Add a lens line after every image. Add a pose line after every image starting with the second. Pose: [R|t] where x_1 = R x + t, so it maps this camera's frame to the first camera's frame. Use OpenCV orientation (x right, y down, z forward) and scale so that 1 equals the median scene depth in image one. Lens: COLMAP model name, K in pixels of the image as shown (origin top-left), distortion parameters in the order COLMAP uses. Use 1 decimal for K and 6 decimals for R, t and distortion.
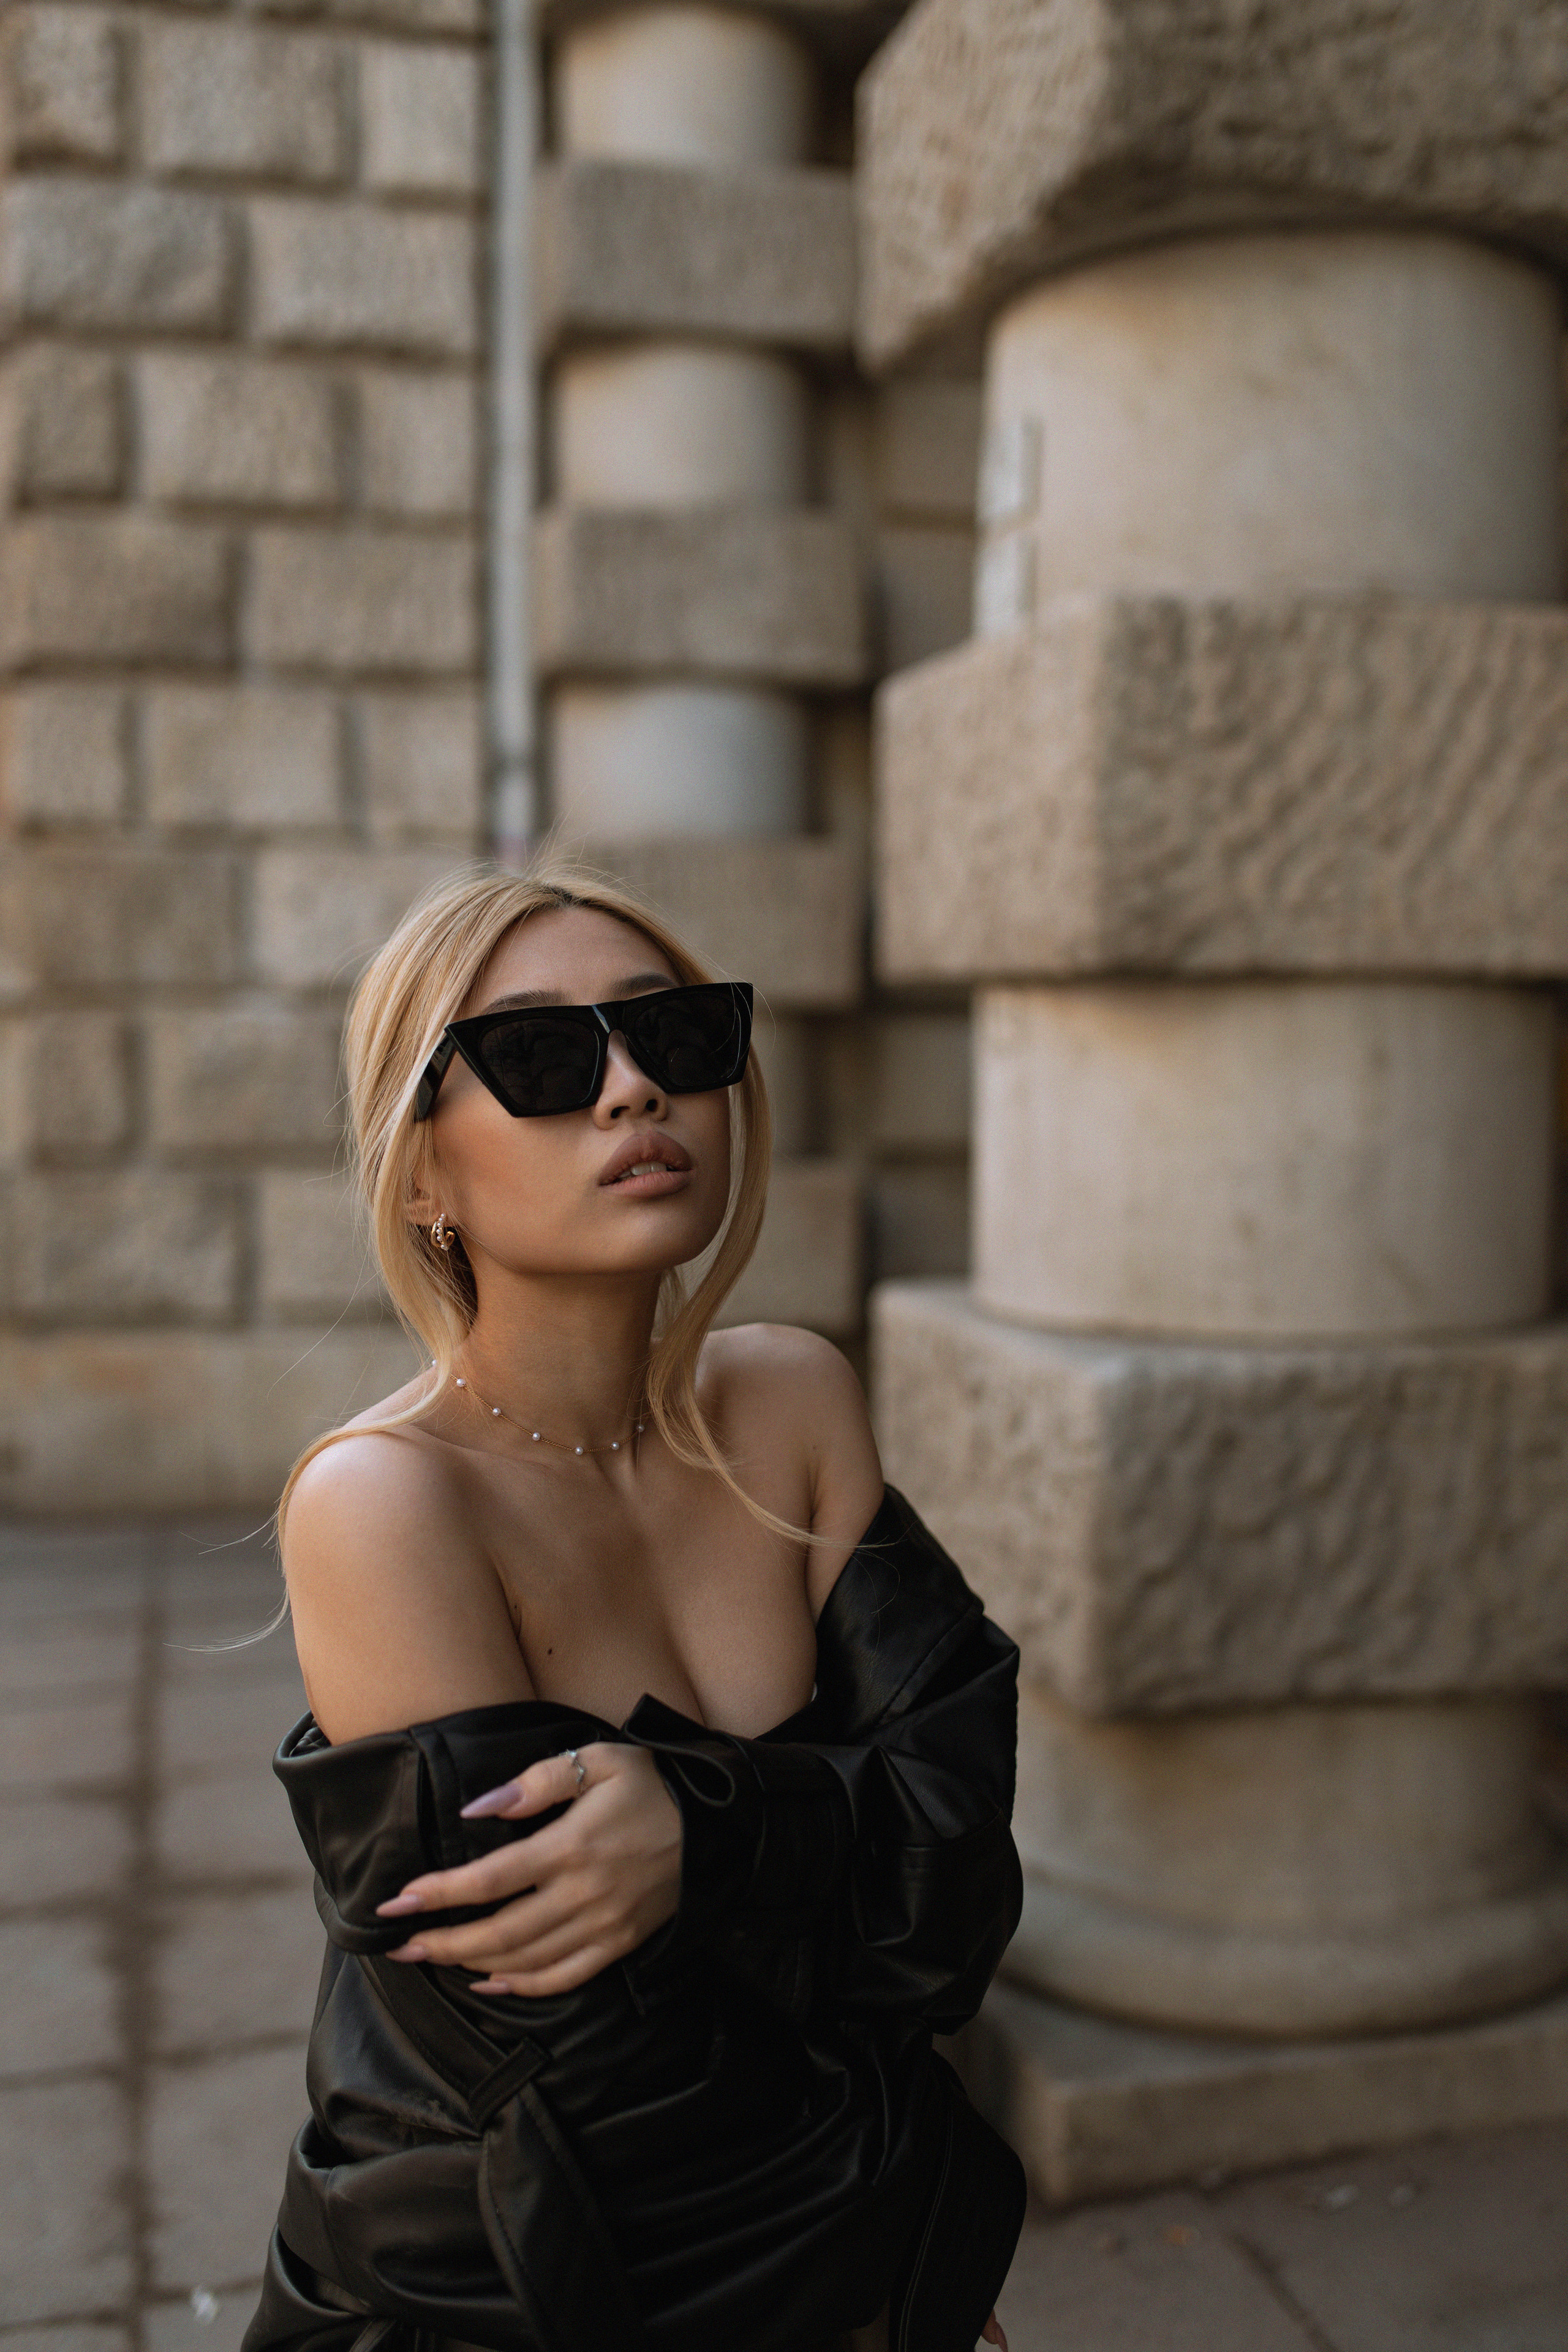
lens RADIAL K [[2292.6, 0, 784.0], [0, 2292.6, 1176.0], [0, 0, 1]] dist [-0.008318, 0.019829]
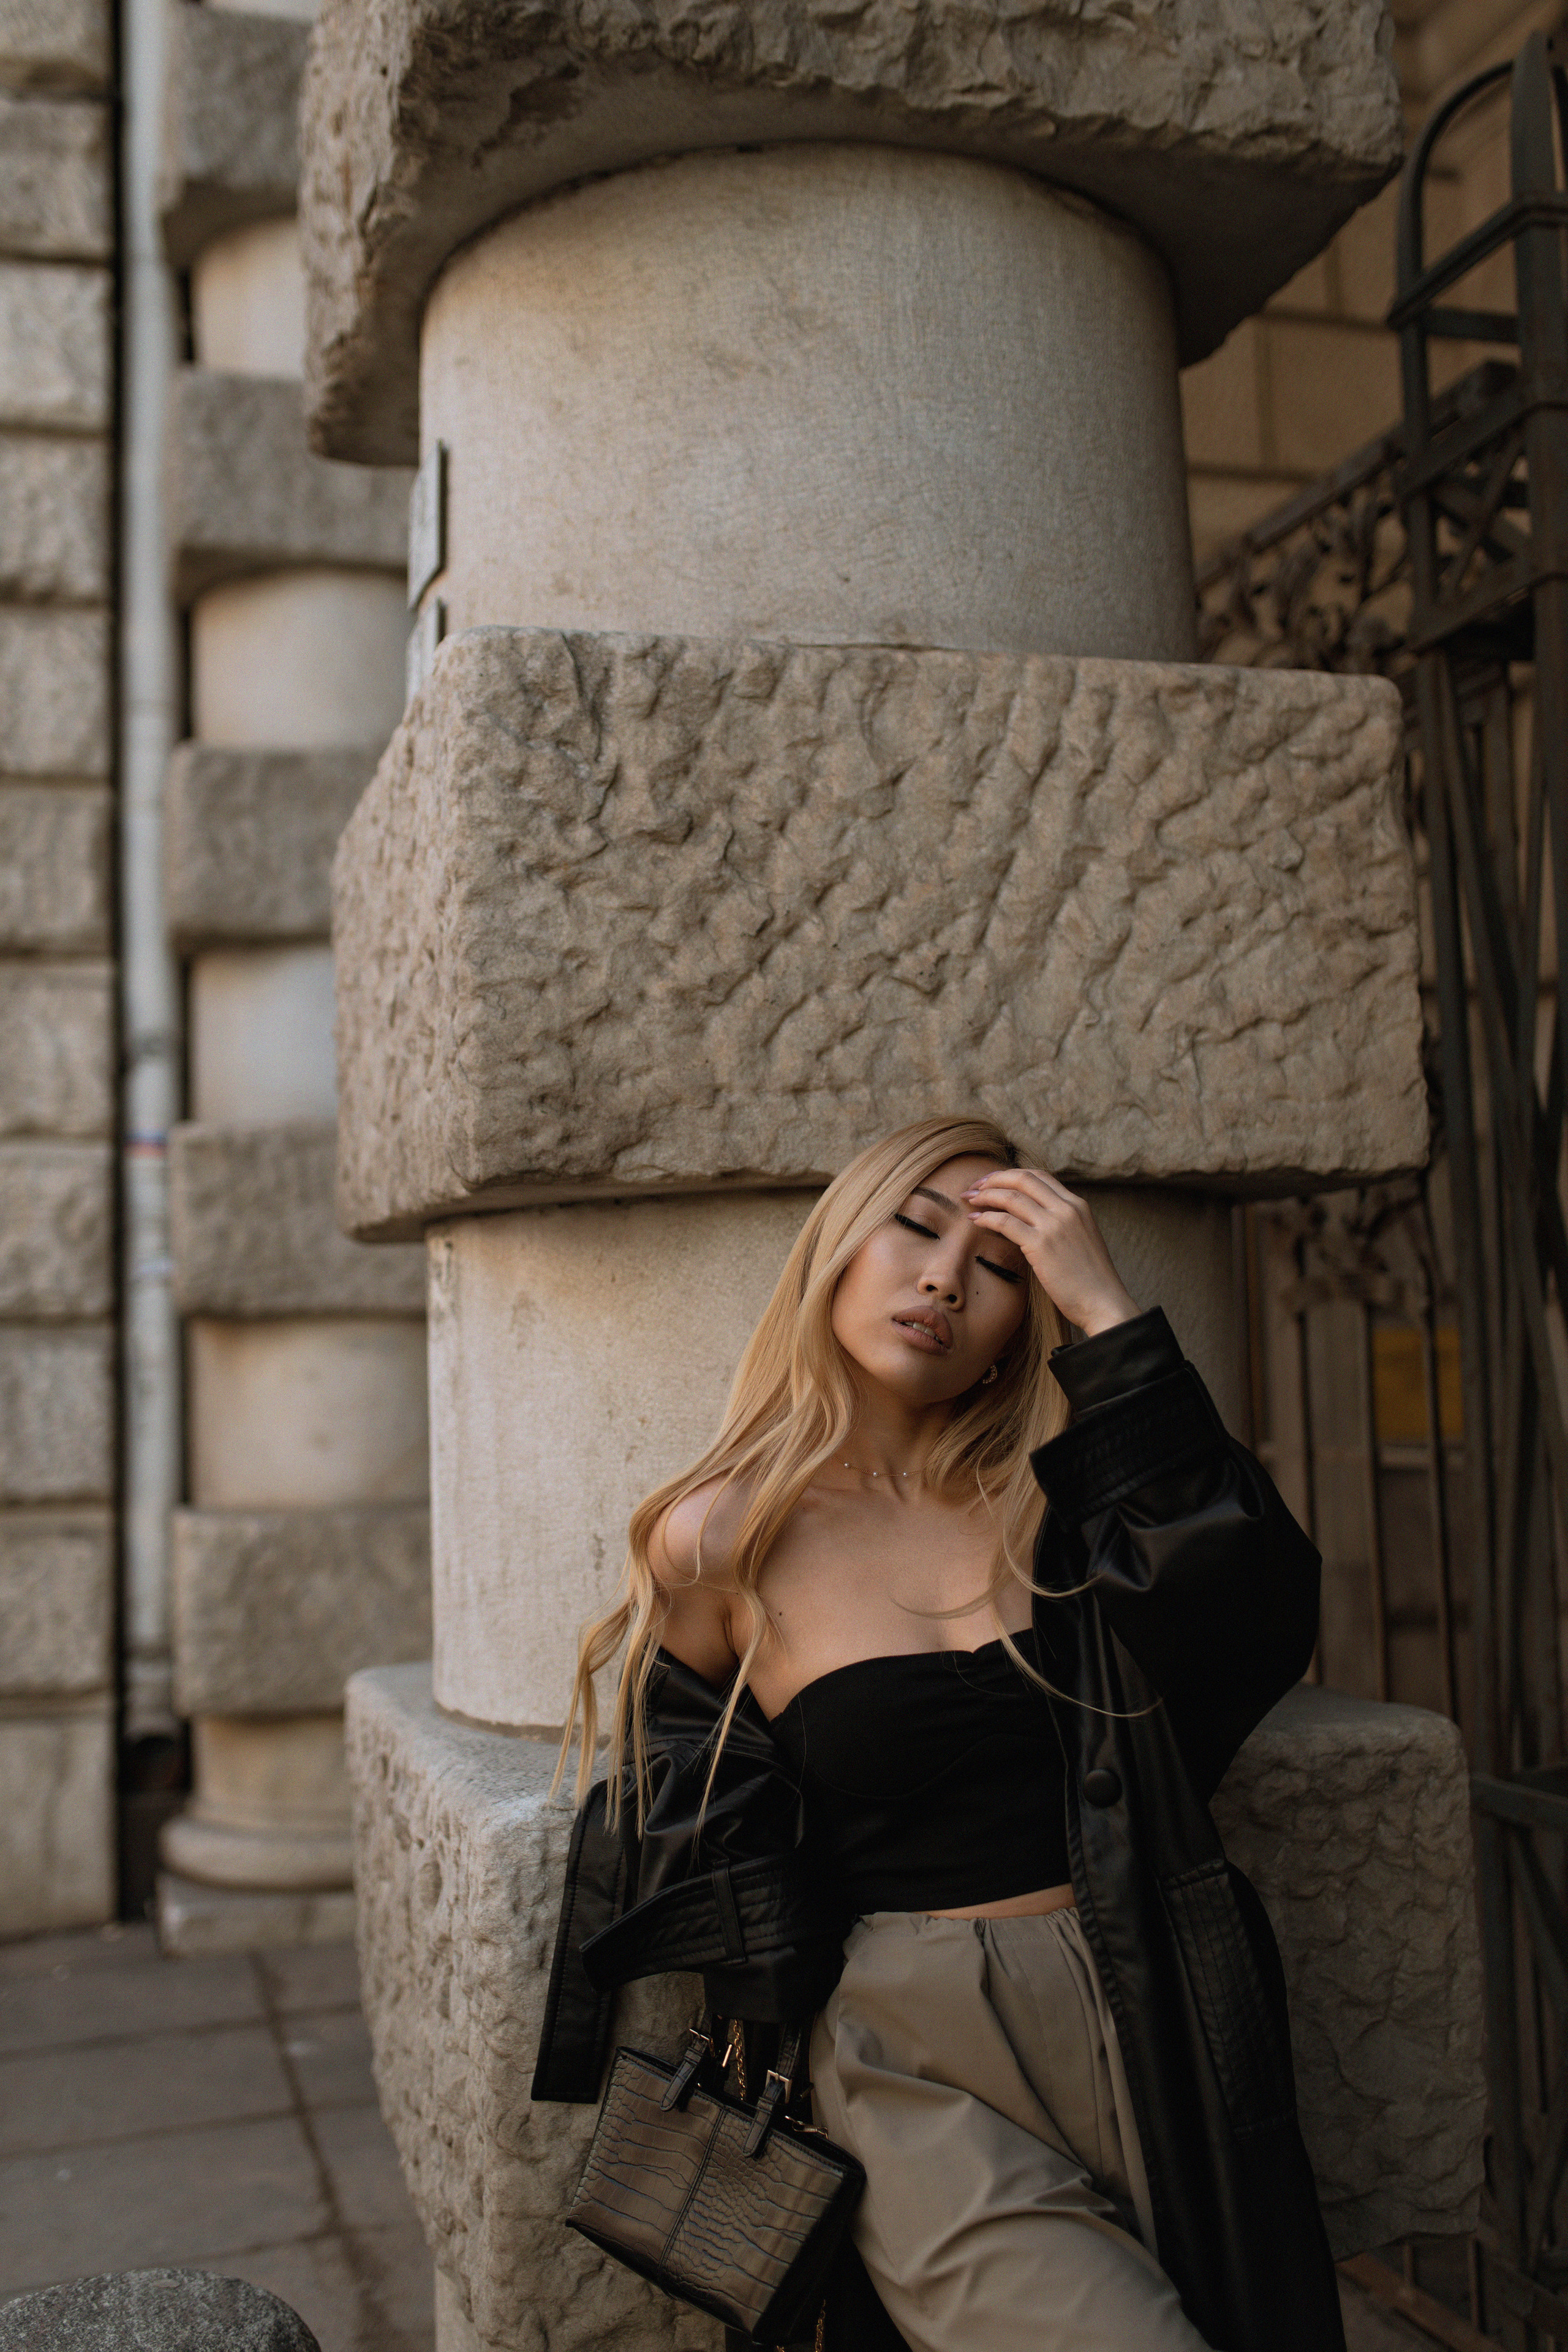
lens RADIAL K [[2292.6, 0, 784.0], [0, 2292.6, 1176.0], [0, 0, 1]] dist [-0.008318, 0.019829]
pose [[0.997834, -0.031794, 0.057588, 0.179249], [0.039666, 0.989190, -0.141173, 0.003522], [-0.052477, 0.143151, 0.988309, 0.338967]]
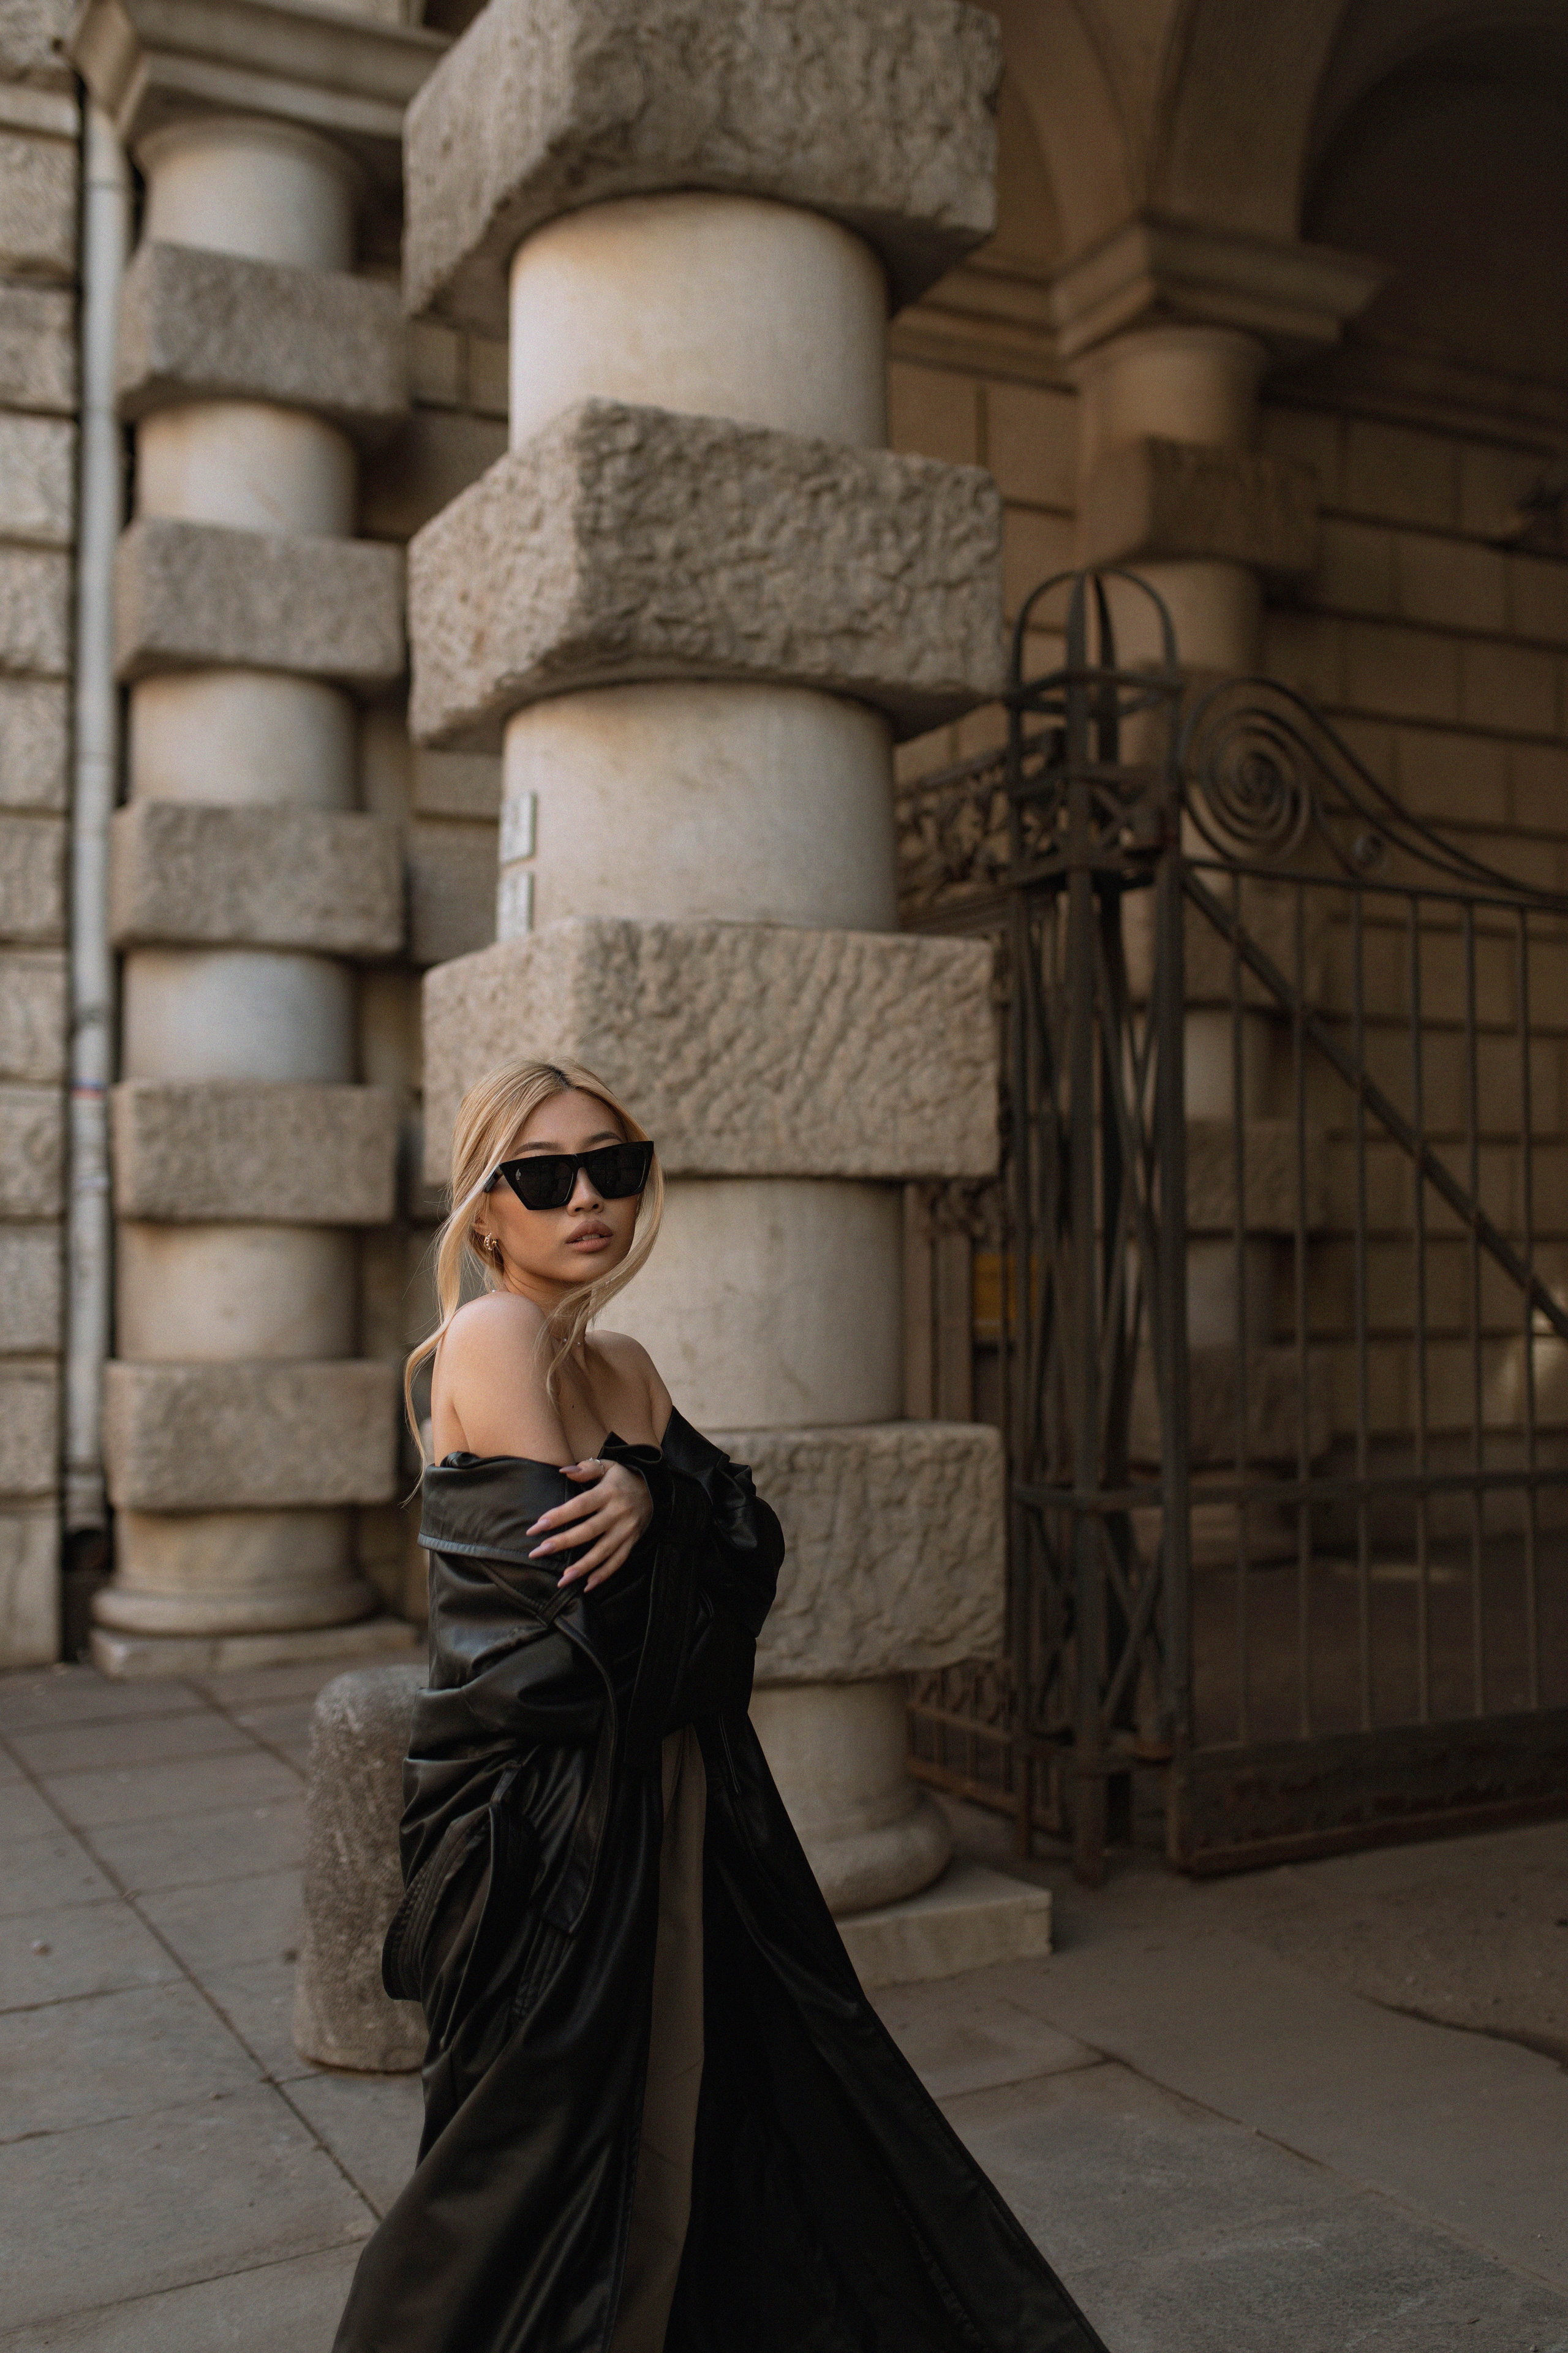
lens RADIAL K [[2207.5, 0, 786.3], [0, 2207.5, 1146.6], [0, 0, 1]] dist [-0.009533, 0.000675]
pose [[0.976889, 0.001729, 0.213741, -0.034637], [0.023431, 0.993075, -0.115126, 0.056756], [-0.212460, 0.117473, 0.970083, -0.376407]]
